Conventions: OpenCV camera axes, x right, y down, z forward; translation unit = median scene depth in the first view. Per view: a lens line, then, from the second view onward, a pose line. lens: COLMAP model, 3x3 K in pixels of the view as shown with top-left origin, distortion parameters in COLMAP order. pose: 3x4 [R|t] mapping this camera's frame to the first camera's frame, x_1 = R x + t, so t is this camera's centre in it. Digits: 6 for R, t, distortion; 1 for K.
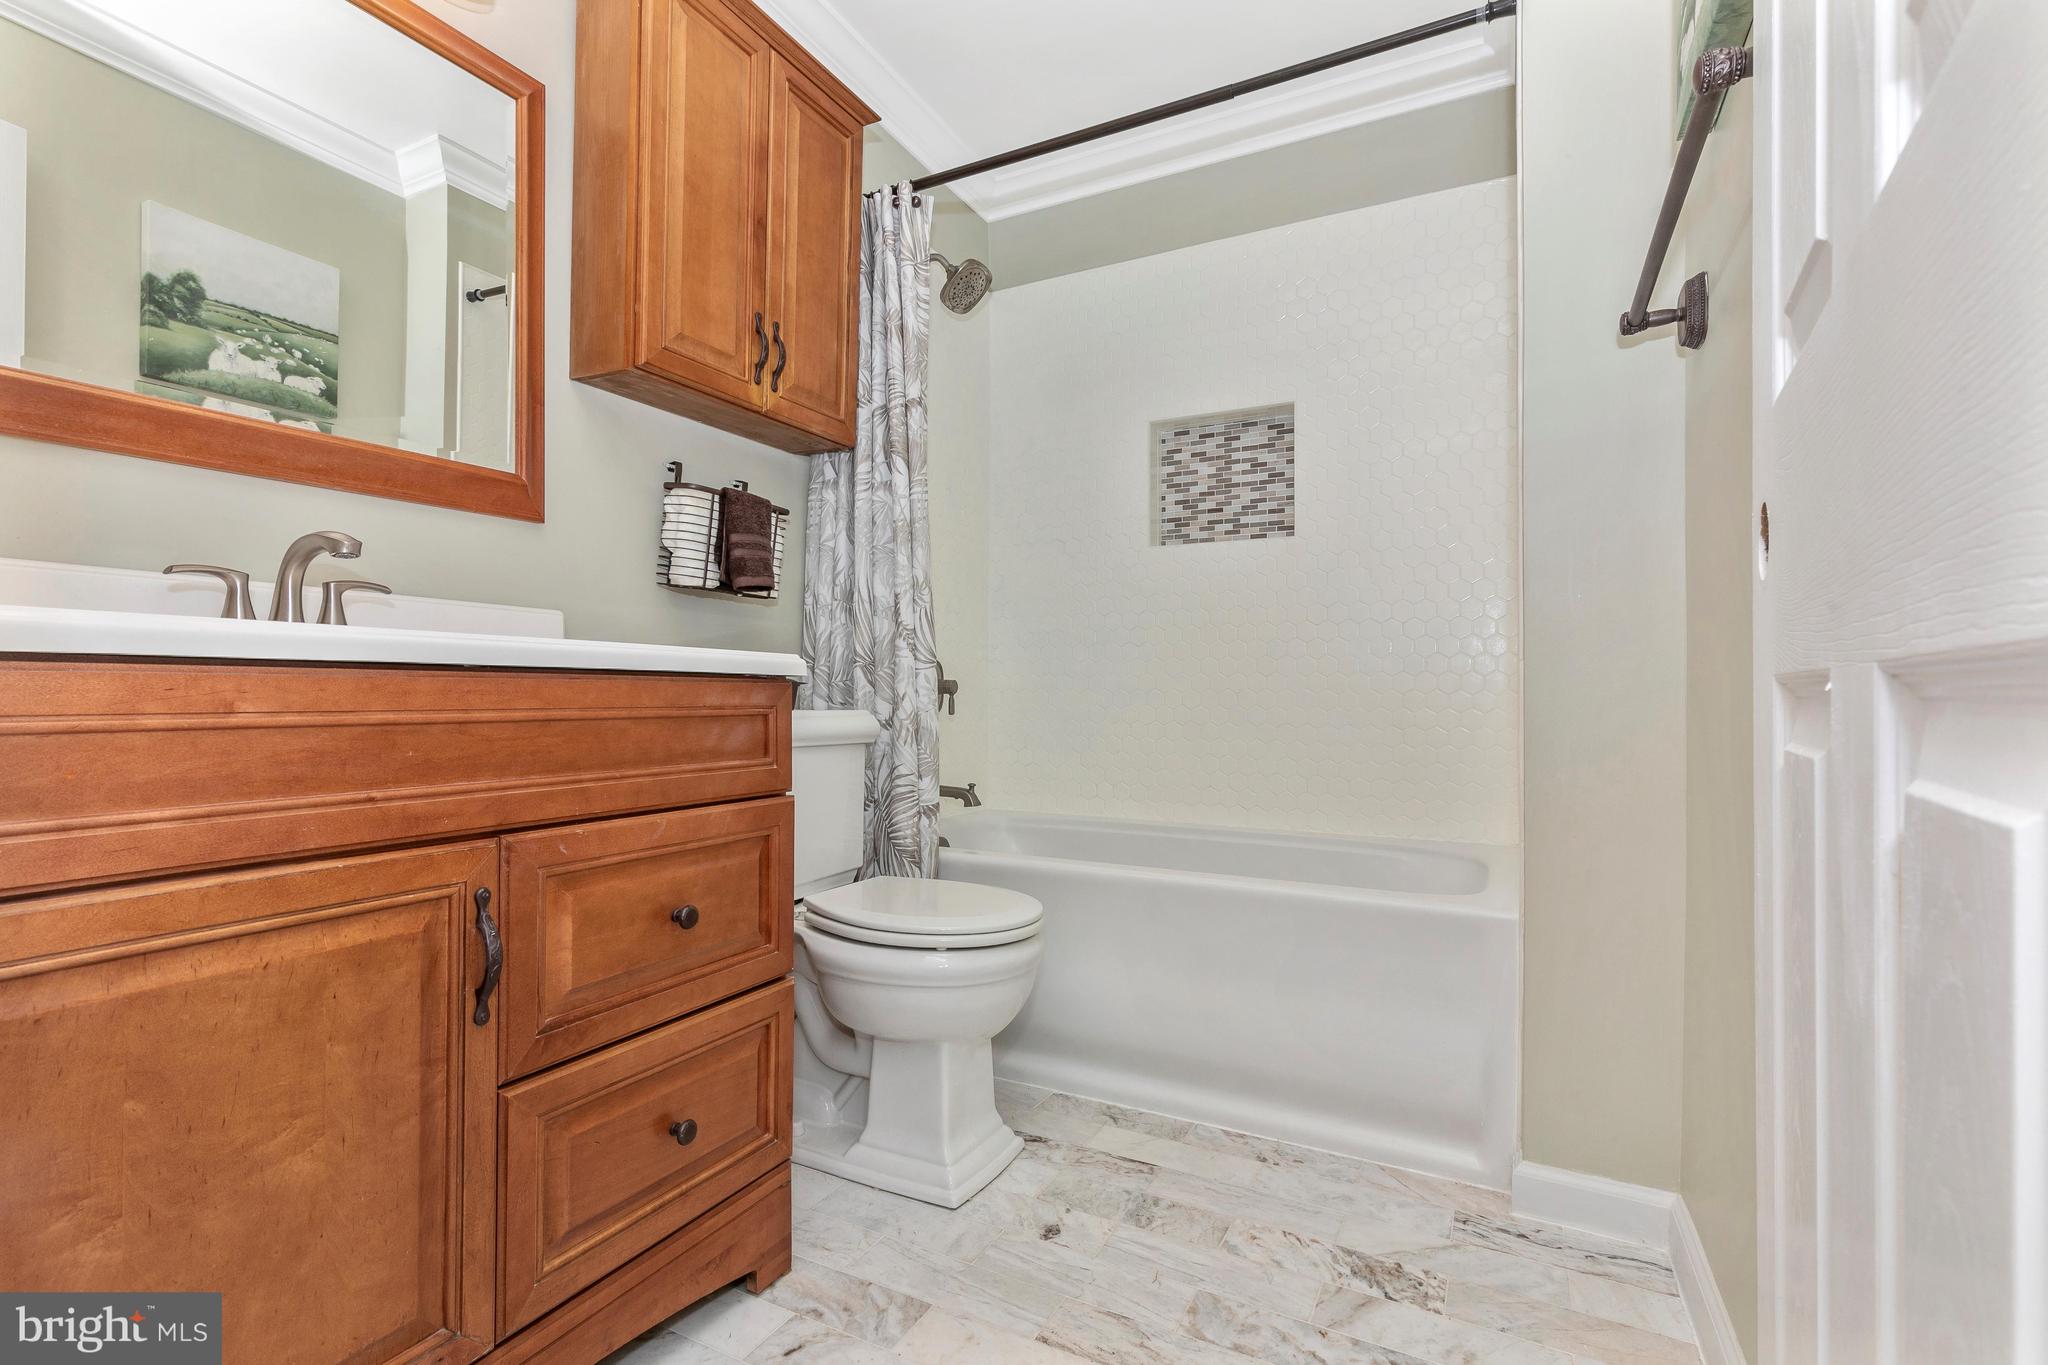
lens RADIAL K [[927.7, 0, 1024.0], [0, 927.7, 682.5], [0, 0, 1]] dist [0.003735, 0.000606]
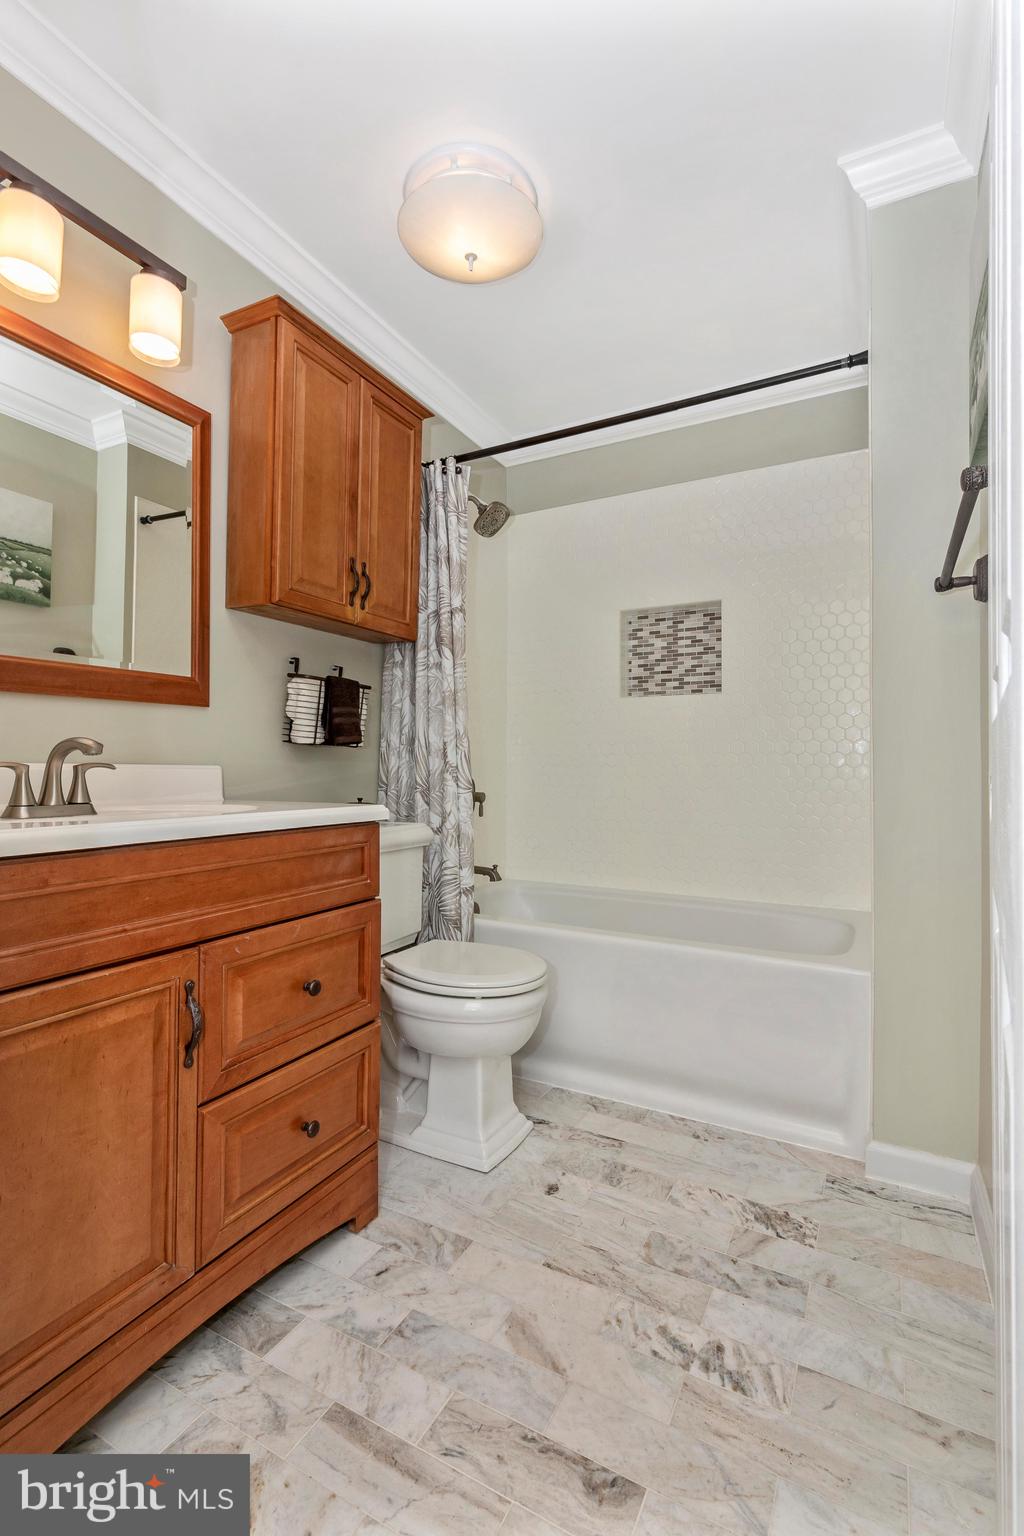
lens RADIAL K [[695.8, 0, 525.4], [0, 695.8, 749.5], [0, 0, 1]] dist [0.003735, 0.000606]
pose [[0.999995, 0.000601, -0.003107, -0.010615], [-0.000598, 0.999999, 0.000914, -0.108919], [0.003107, -0.000912, 0.999995, -0.108271]]
